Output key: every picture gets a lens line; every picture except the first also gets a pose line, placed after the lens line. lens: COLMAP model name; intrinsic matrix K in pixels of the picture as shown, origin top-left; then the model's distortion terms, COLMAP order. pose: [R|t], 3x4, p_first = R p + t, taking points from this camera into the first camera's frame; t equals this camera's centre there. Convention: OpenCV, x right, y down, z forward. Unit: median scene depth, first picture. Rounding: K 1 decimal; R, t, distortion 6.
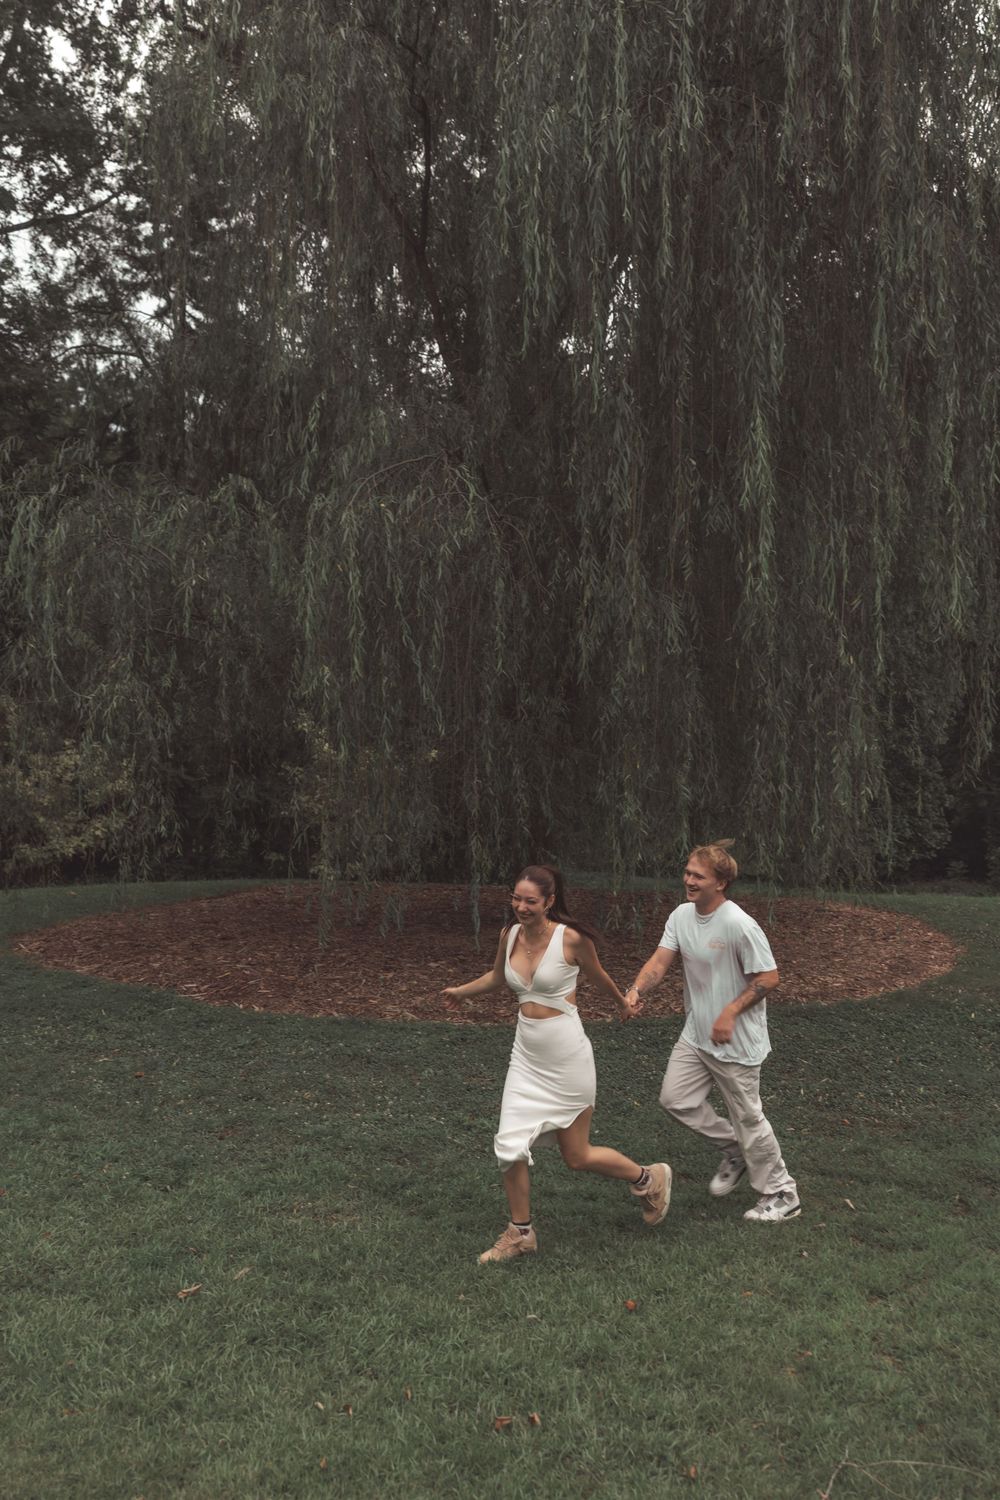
lens RADIAL K [[1338.1, 0, 501.6], [0, 1338.1, 751.3], [0, 0, 1]] dist [-0.004033, 0.000717]
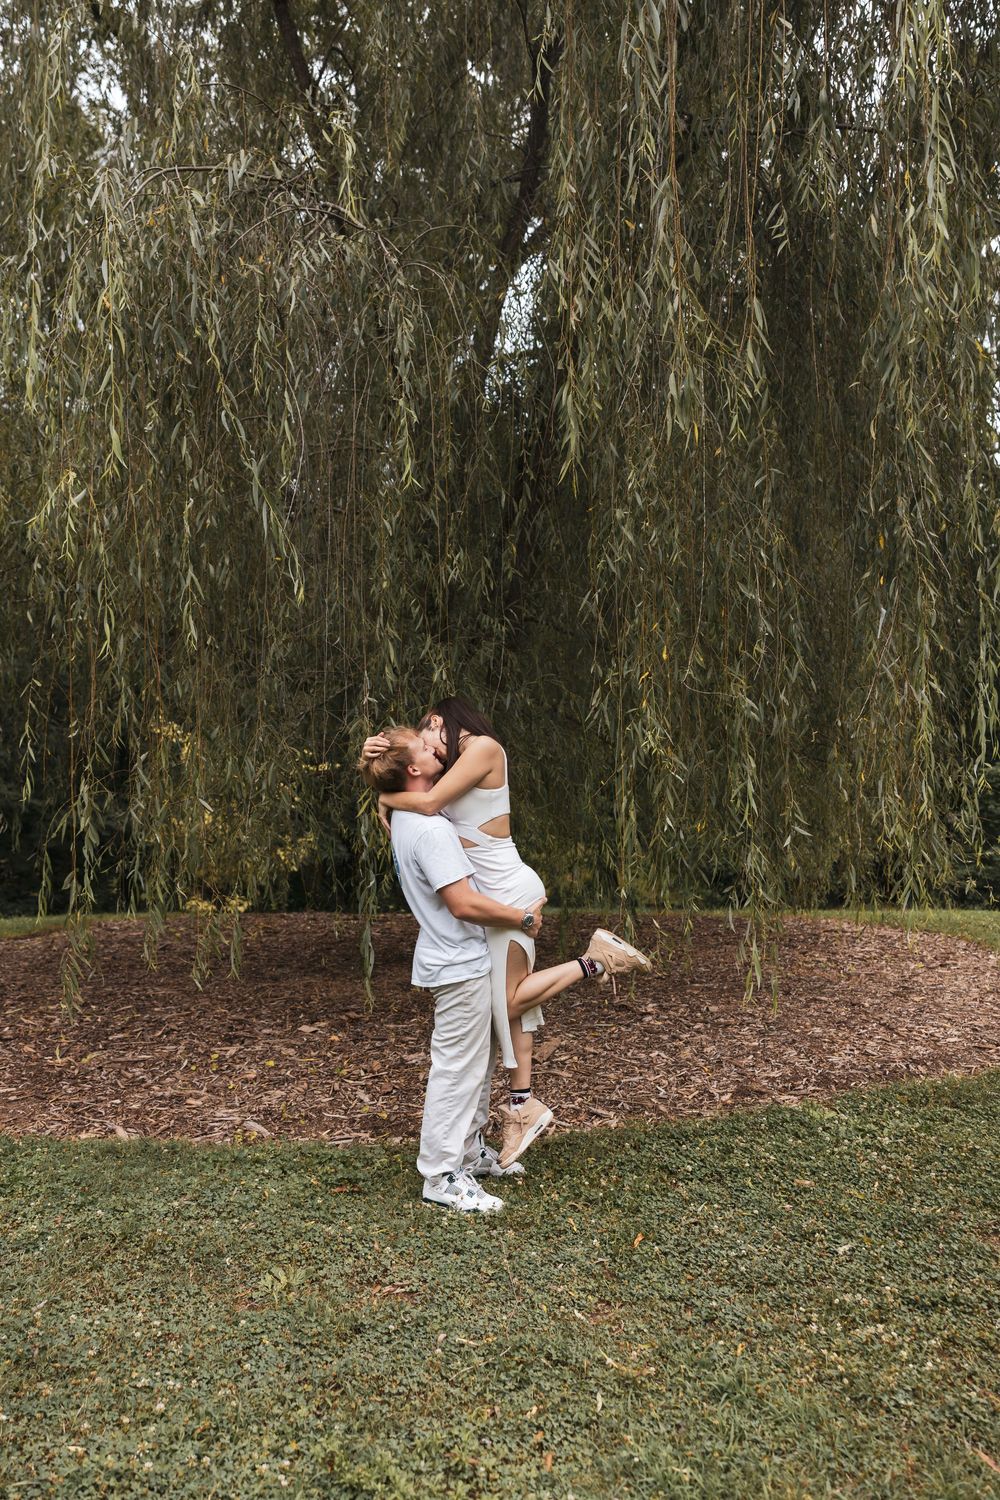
lens RADIAL K [[1338.1, 0, 502.9], [0, 1338.1, 747.3], [0, 0, 1]] dist [-0.004033, 0.000717]
pose [[0.997060, -0.019091, 0.074203, -0.004444], [0.021387, 0.999313, -0.030281, 0.056606], [-0.073574, 0.031779, 0.996783, 0.421837]]
